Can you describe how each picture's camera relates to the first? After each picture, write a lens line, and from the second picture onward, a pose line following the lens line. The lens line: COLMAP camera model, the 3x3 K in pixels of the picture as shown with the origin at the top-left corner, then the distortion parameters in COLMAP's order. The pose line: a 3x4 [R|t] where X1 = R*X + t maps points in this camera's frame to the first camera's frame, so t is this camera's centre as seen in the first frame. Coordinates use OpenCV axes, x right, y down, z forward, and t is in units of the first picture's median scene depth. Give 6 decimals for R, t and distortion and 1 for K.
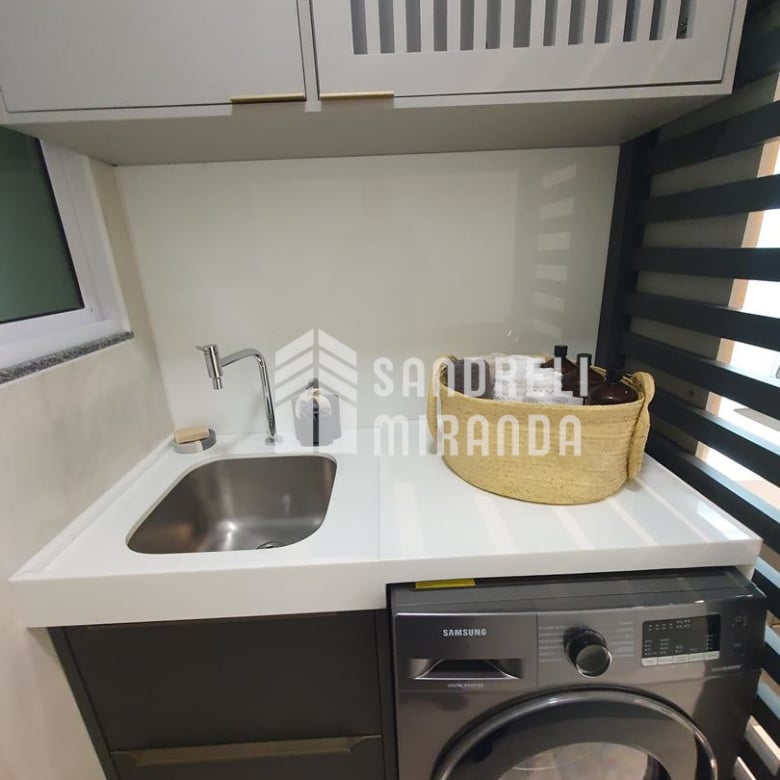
lens RADIAL K [[408.9, 0, 391.6], [0, 408.9, 388.3], [0, 0, 1]] dist [0.003102, -0.001661]
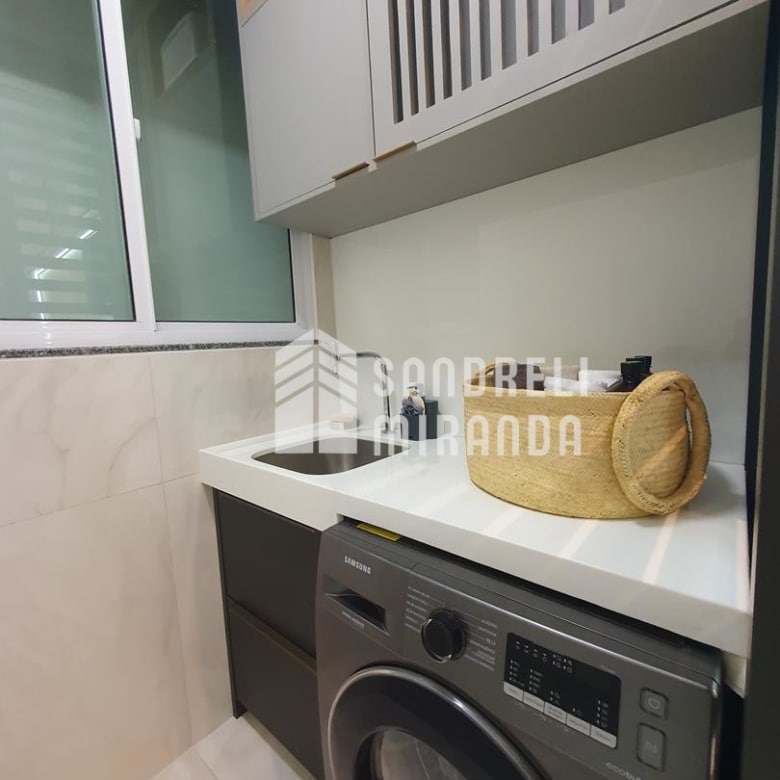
lens RADIAL K [[408.9, 0, 391.8], [0, 408.9, 391.6], [0, 0, 1]] dist [0.003102, -0.001661]
pose [[0.738670, 0.083024, -0.668935, 0.902832], [-0.193144, 0.976844, -0.092040, 0.207583], [0.645804, 0.197188, 0.737600, 0.137225]]
